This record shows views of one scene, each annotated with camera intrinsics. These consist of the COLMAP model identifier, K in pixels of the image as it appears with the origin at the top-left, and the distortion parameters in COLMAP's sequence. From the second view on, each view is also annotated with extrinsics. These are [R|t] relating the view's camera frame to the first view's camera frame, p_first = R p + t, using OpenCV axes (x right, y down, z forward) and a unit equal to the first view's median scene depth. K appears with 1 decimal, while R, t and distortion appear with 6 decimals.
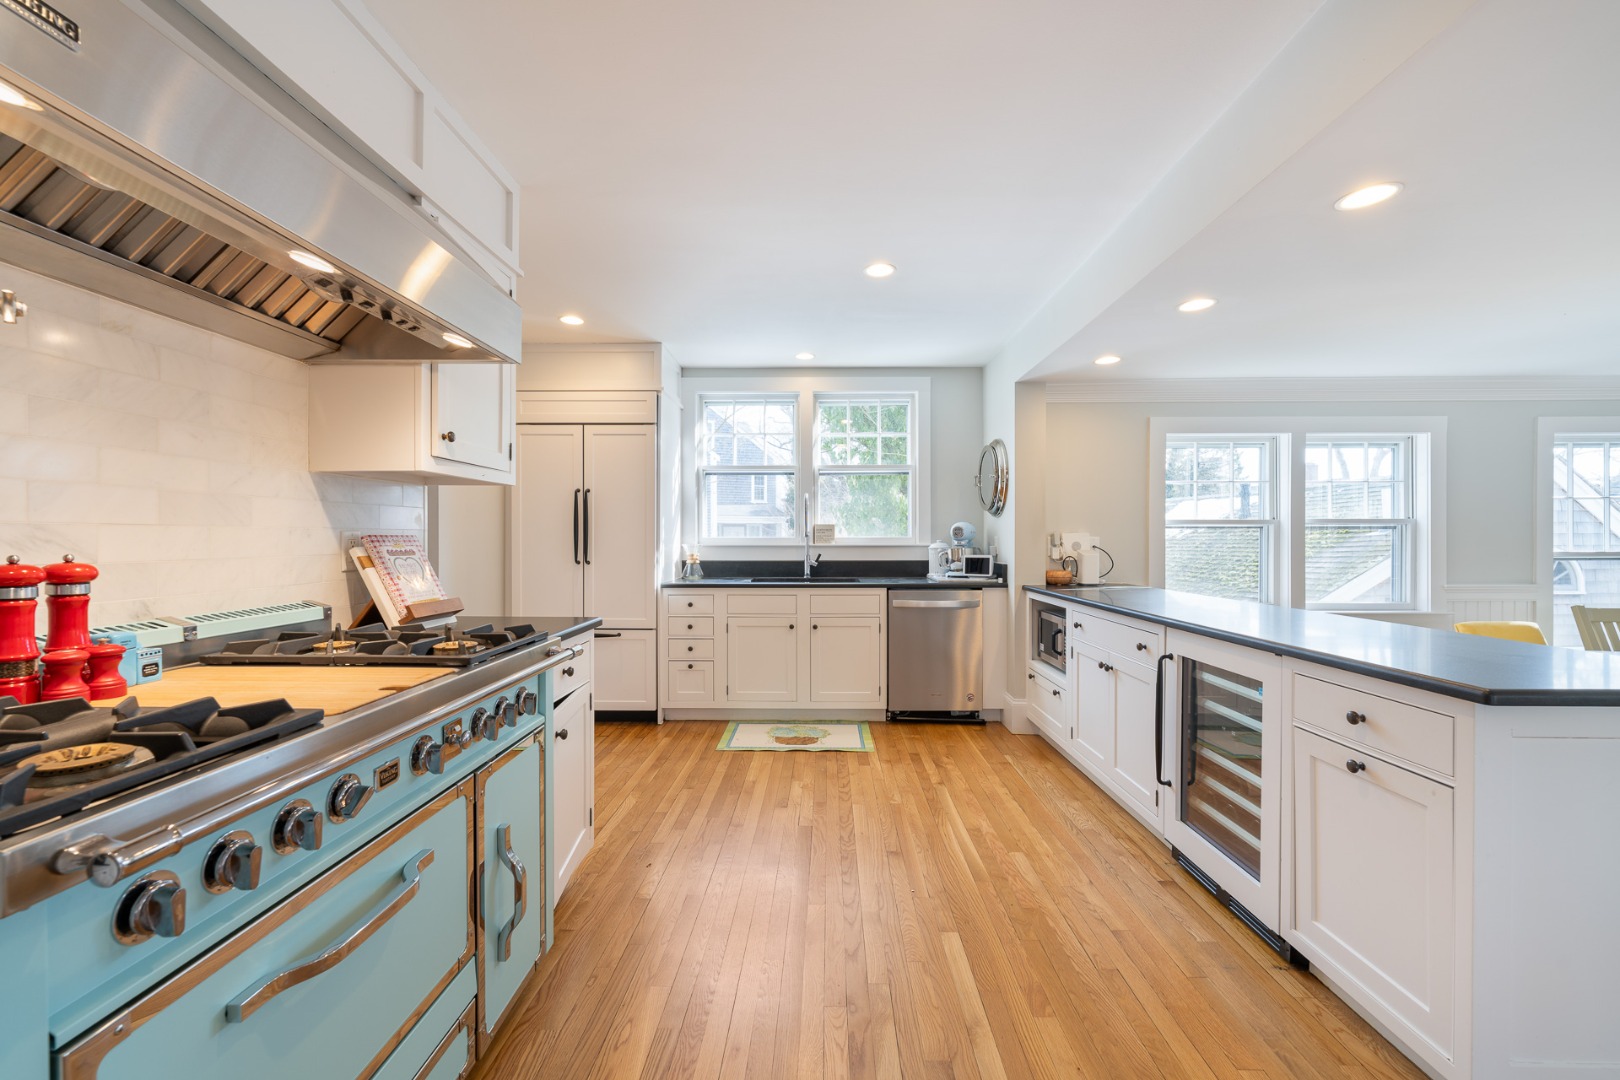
lens RADIAL K [[653.7, 0, 816.5], [0, 653.7, 539.5], [0, 0, 1]] dist [-0.007653, 0.001333]
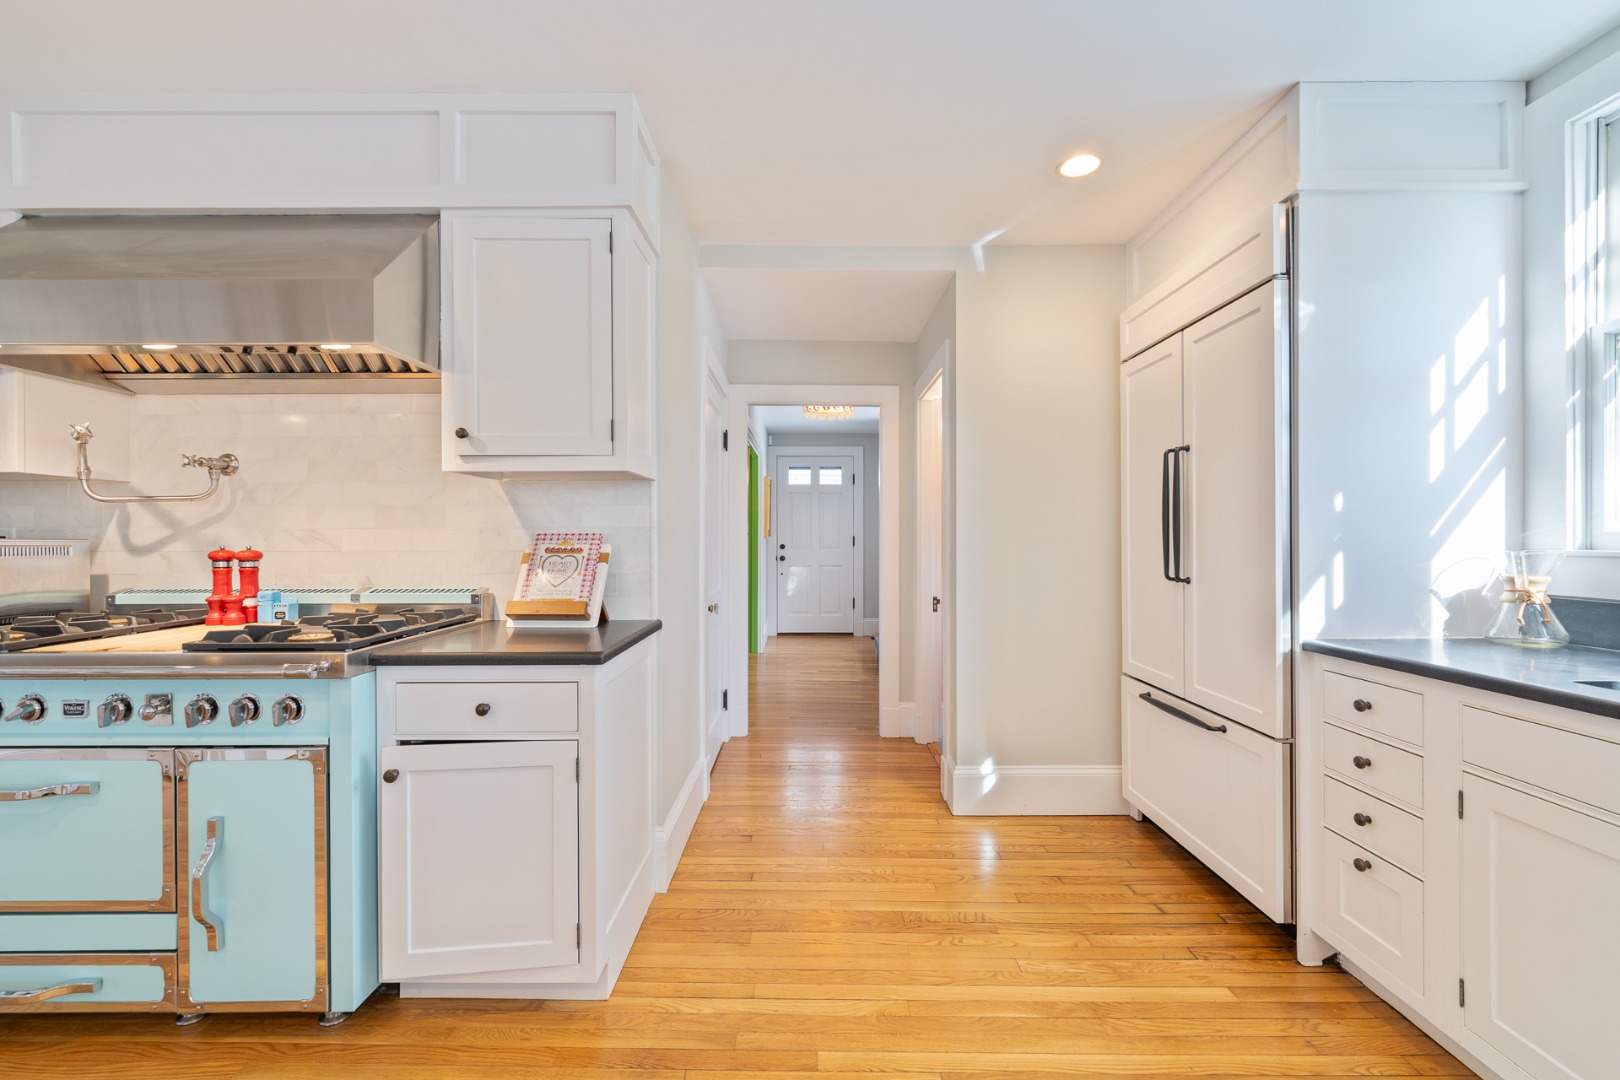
lens RADIAL K [[653.7, 0, 805.4], [0, 653.7, 541.7], [0, 0, 1]] dist [-0.007653, 0.001333]
pose [[0.007949, 0.002497, -0.999965, 0.427382], [-0.000429, 0.999997, 0.002493, 0.003943], [0.999968, 0.000409, 0.007950, 1.511501]]
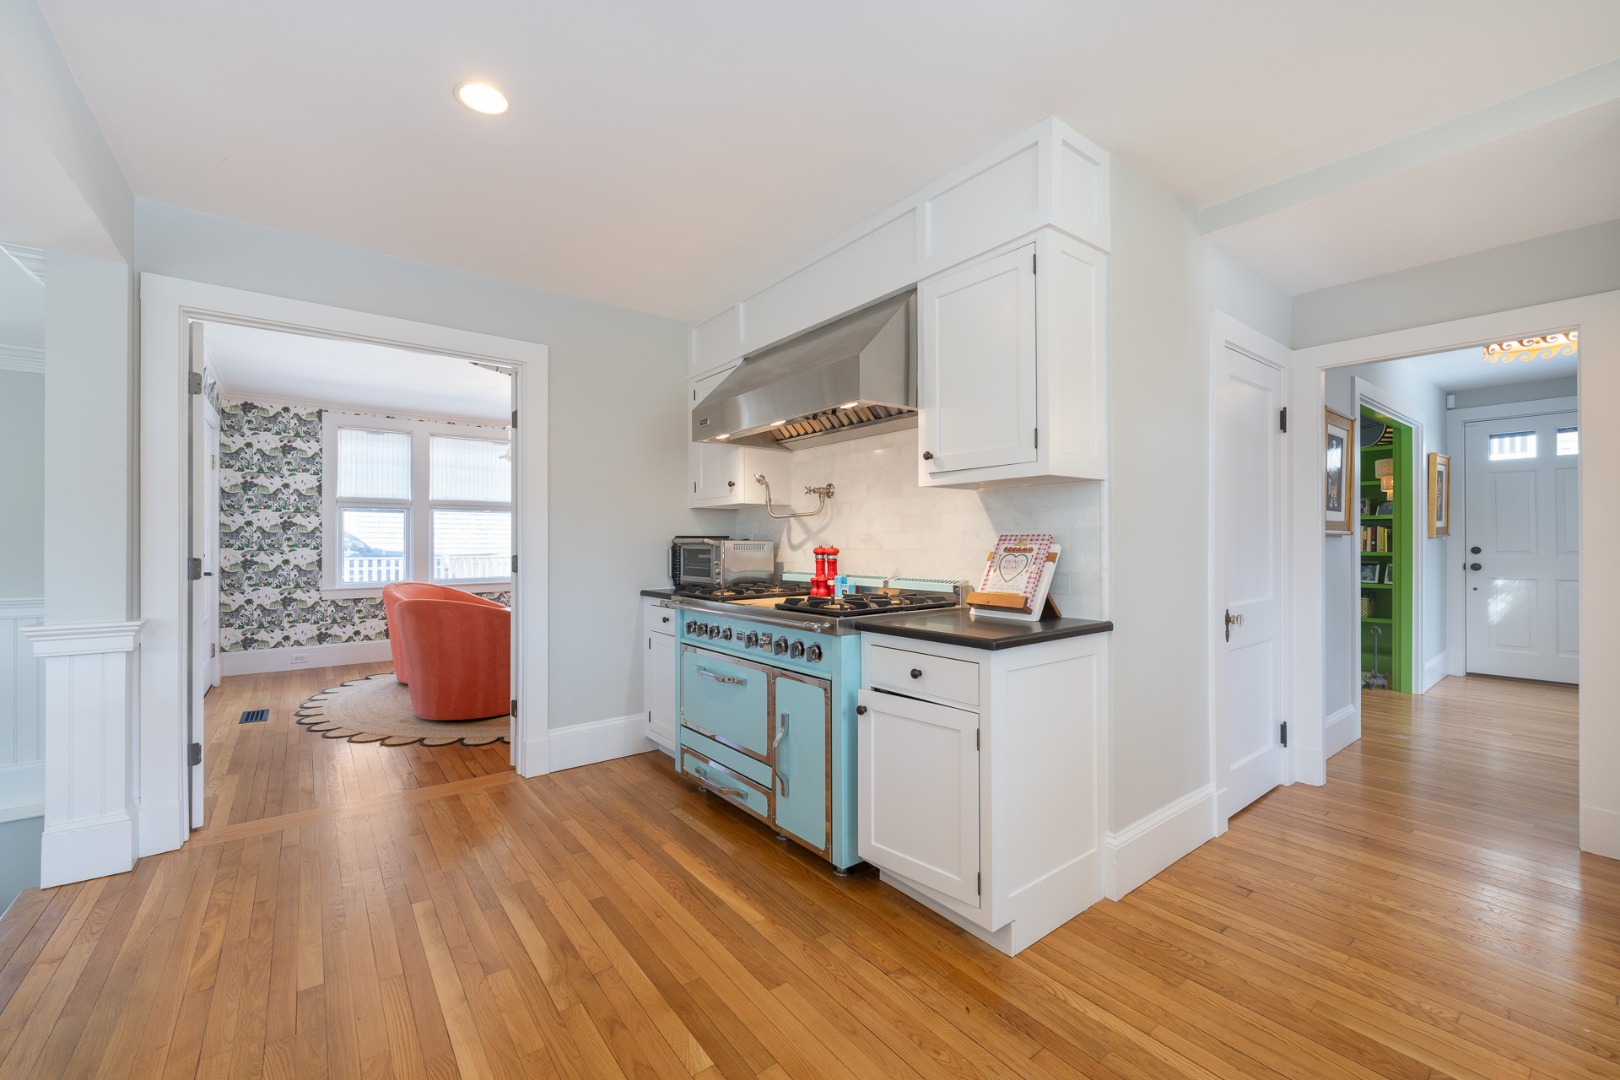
lens RADIAL K [[653.7, 0, 813.6], [0, 653.7, 539.7], [0, 0, 1]] dist [-0.007653, 0.001333]
pose [[-0.783554, -0.001573, -0.621322, 0.380504], [0.000584, 0.999994, -0.003268, 0.006446], [0.621324, -0.002923, -0.783548, 1.840043]]
